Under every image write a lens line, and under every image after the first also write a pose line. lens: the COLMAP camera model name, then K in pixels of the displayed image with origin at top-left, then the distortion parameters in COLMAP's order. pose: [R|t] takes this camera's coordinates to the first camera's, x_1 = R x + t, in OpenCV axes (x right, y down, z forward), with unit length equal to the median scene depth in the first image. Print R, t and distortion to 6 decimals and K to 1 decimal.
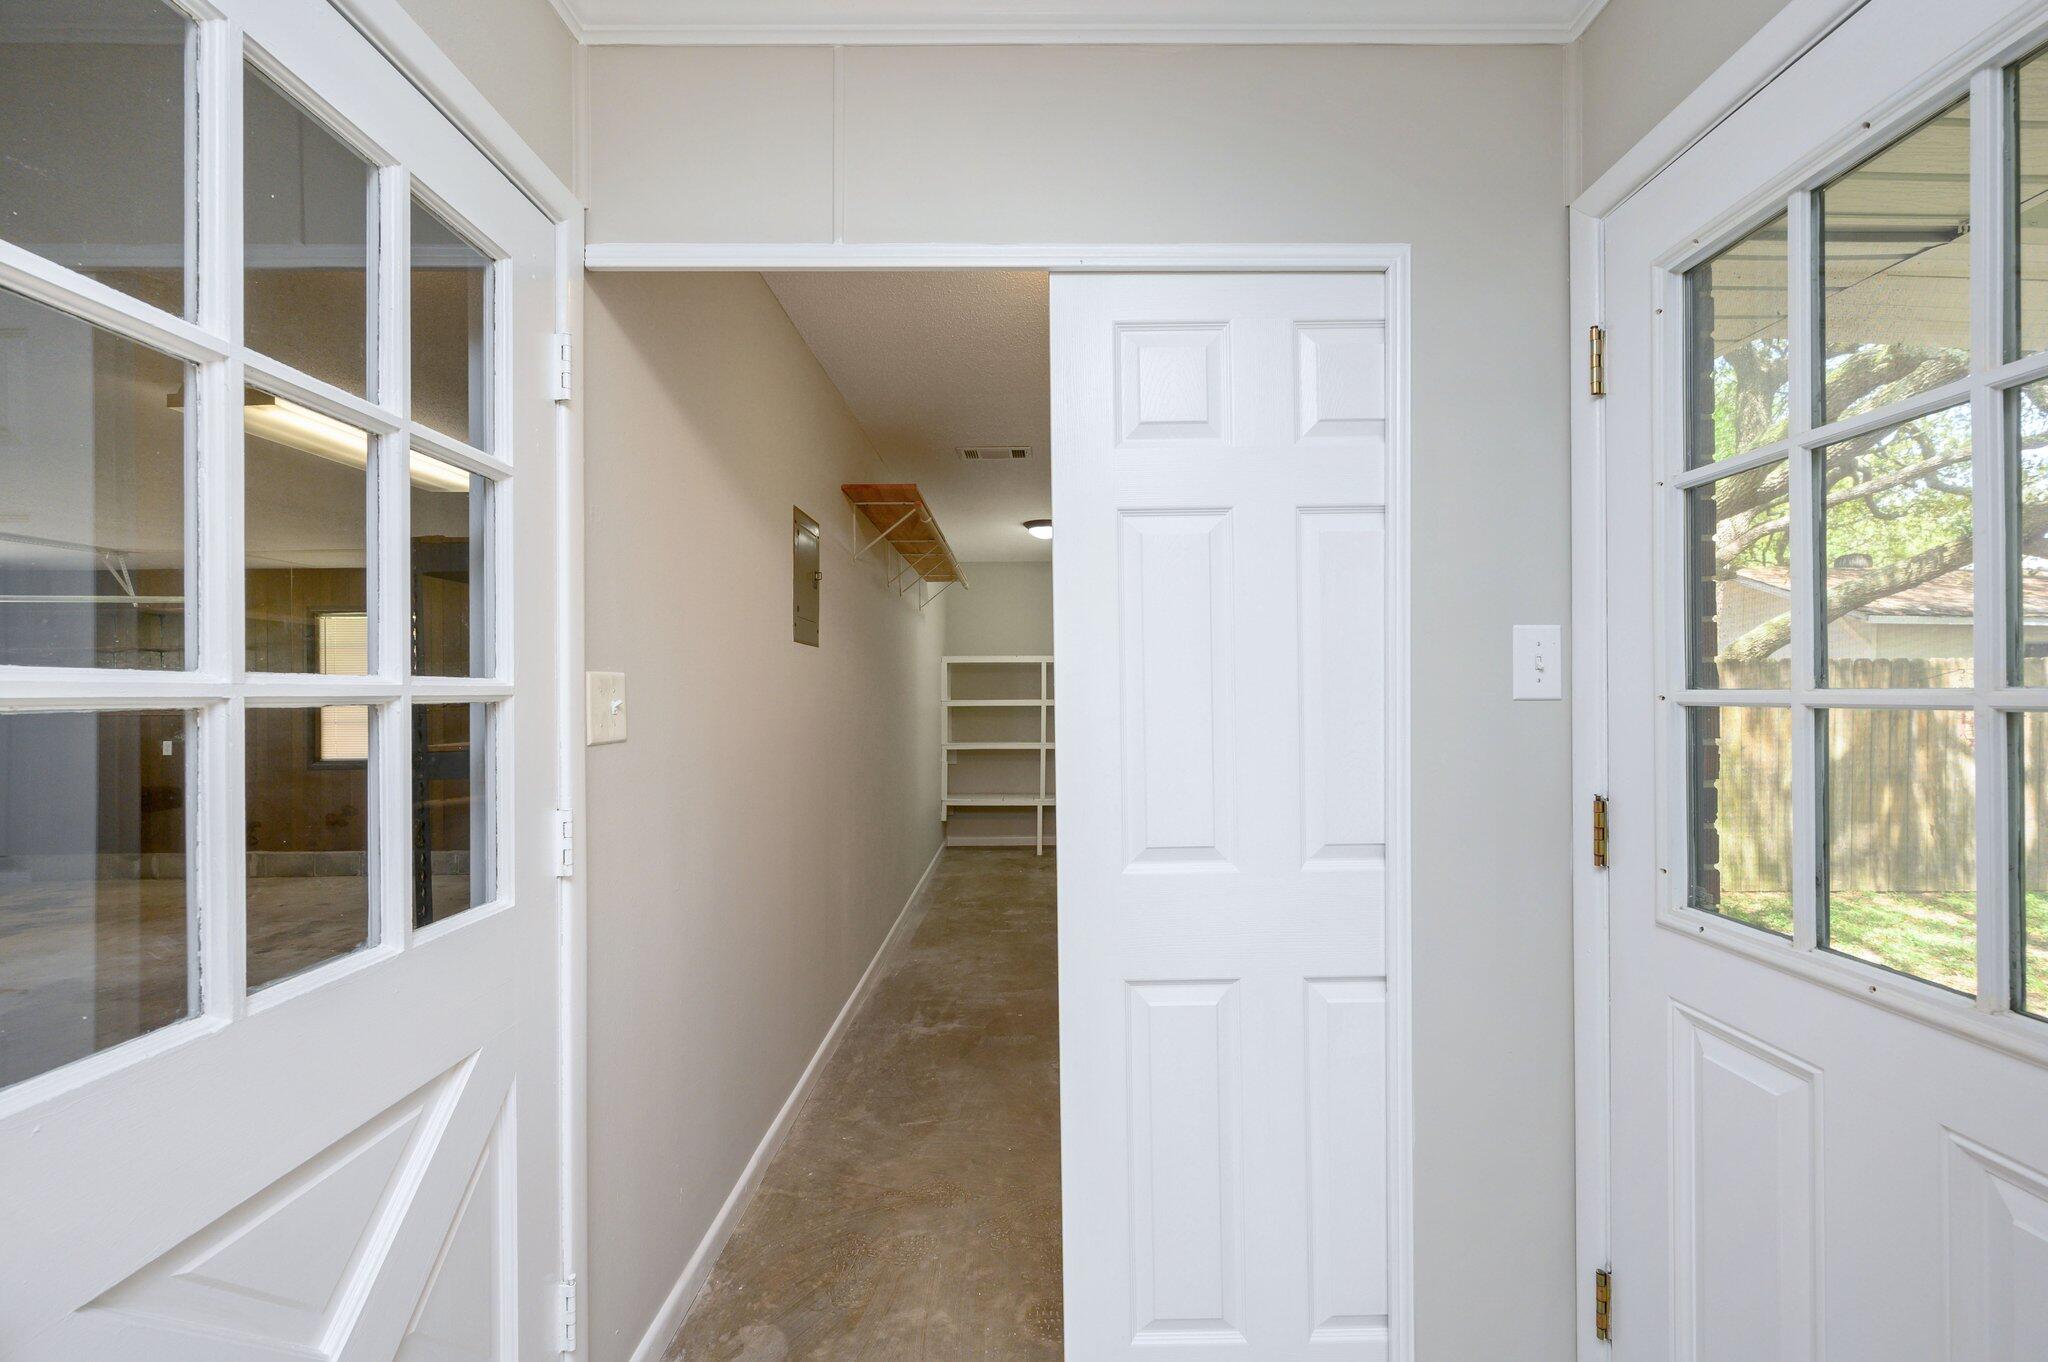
lens RADIAL K [[833.6, 0, 1026.5], [0, 833.6, 673.4], [0, 0, 1]] dist [-0.000826, -0.000097]
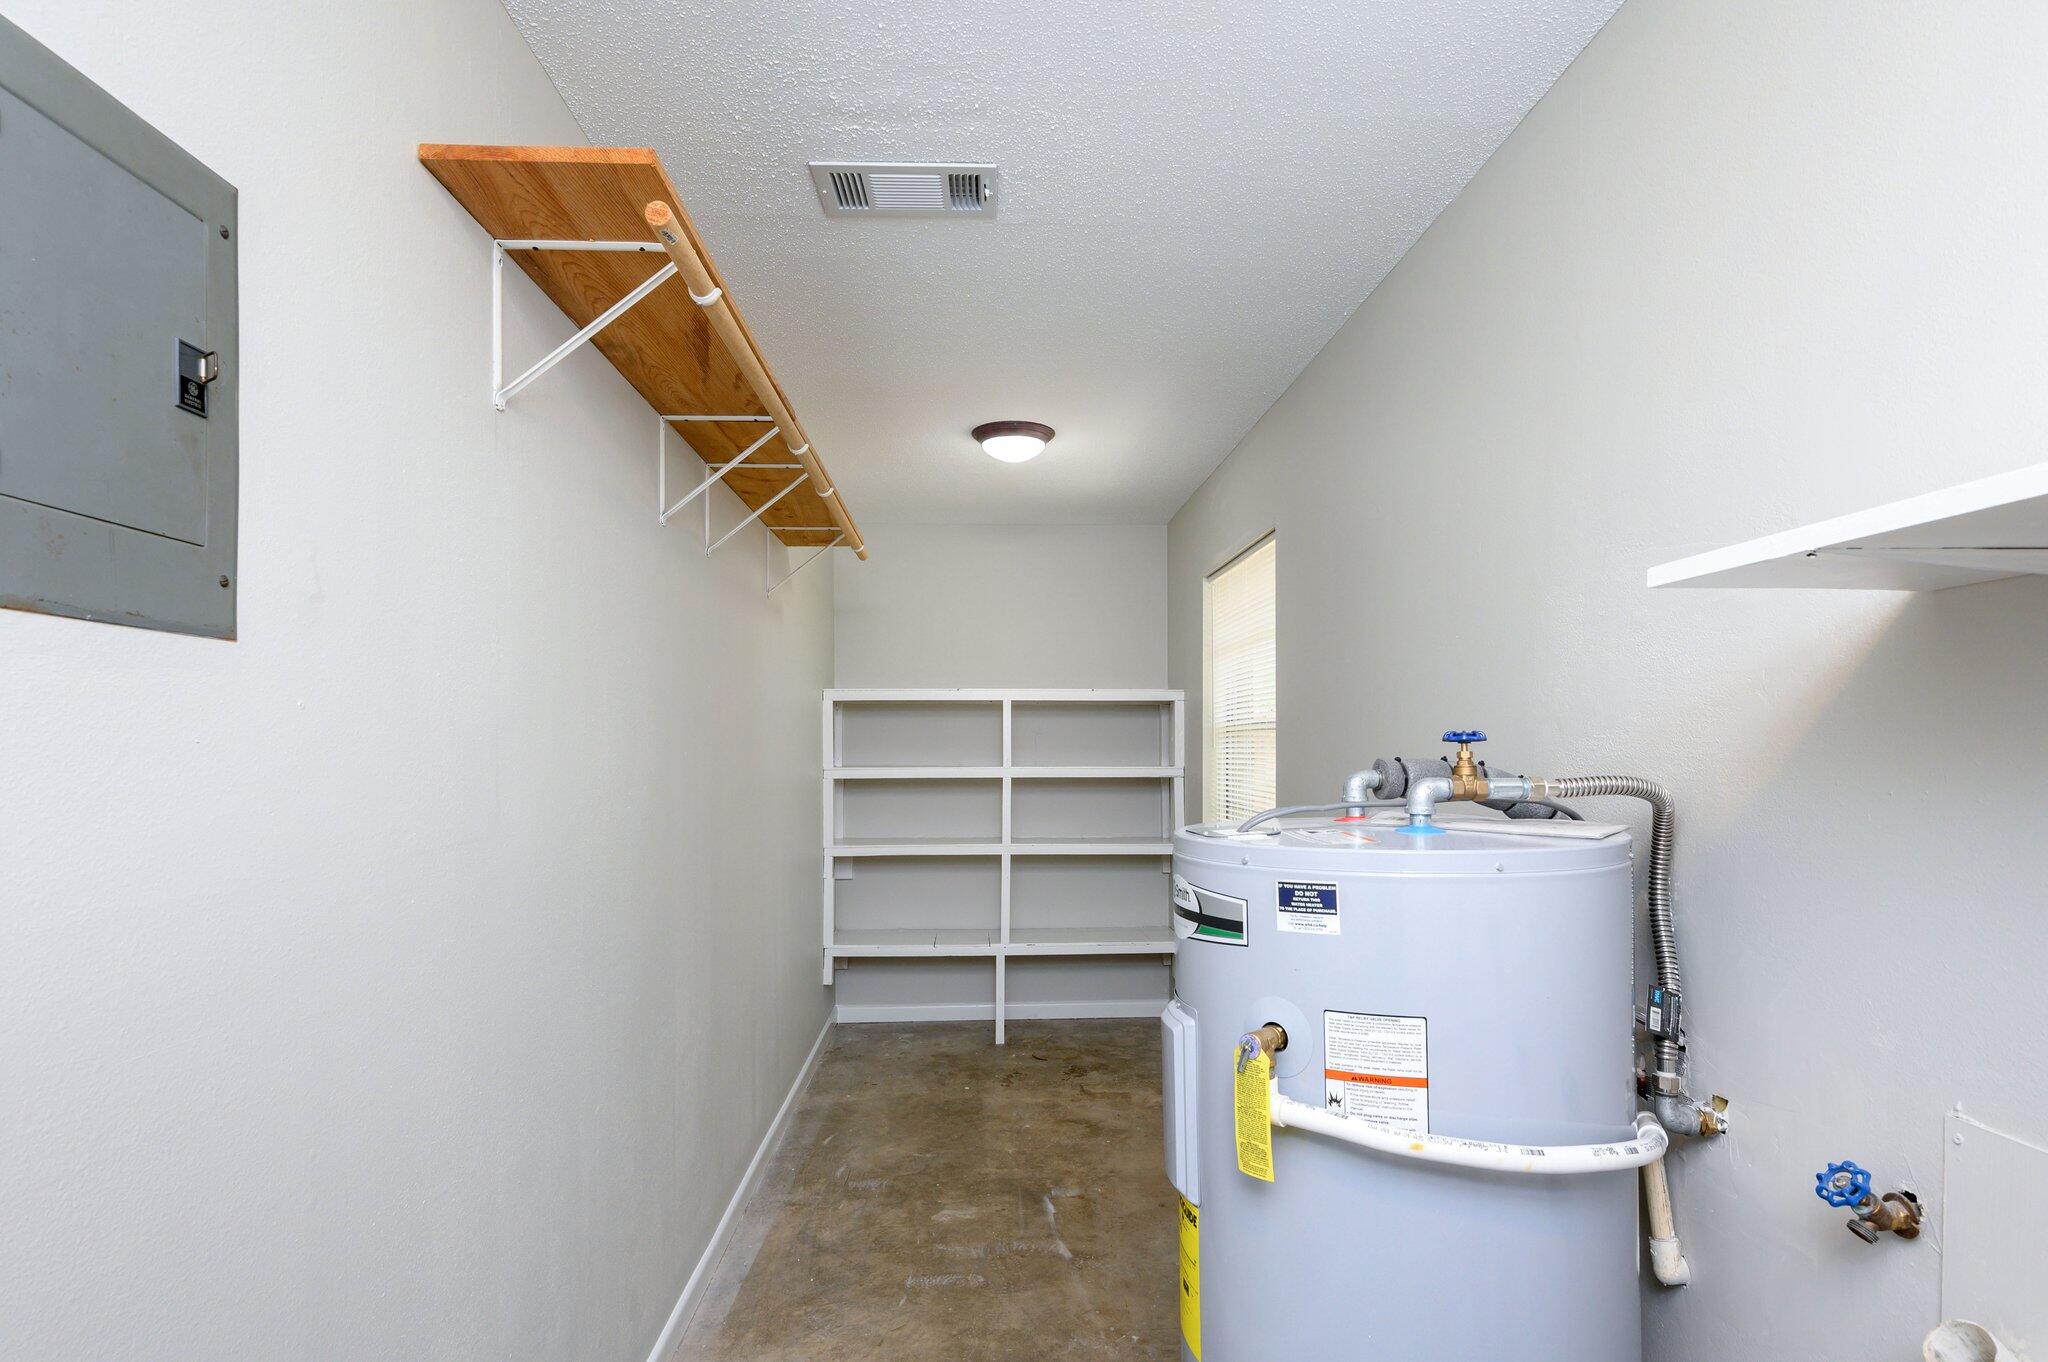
lens RADIAL K [[1066.7, 0, 1016.1], [0, 1066.7, 691.3], [0, 0, 1]] dist [-0.004776, 0.002179]
pose [[0.999045, -0.000523, 0.043685, -0.005380], [0.001359, 0.999816, -0.019124, -0.004212], [-0.043667, 0.019165, 0.998862, 0.303244]]
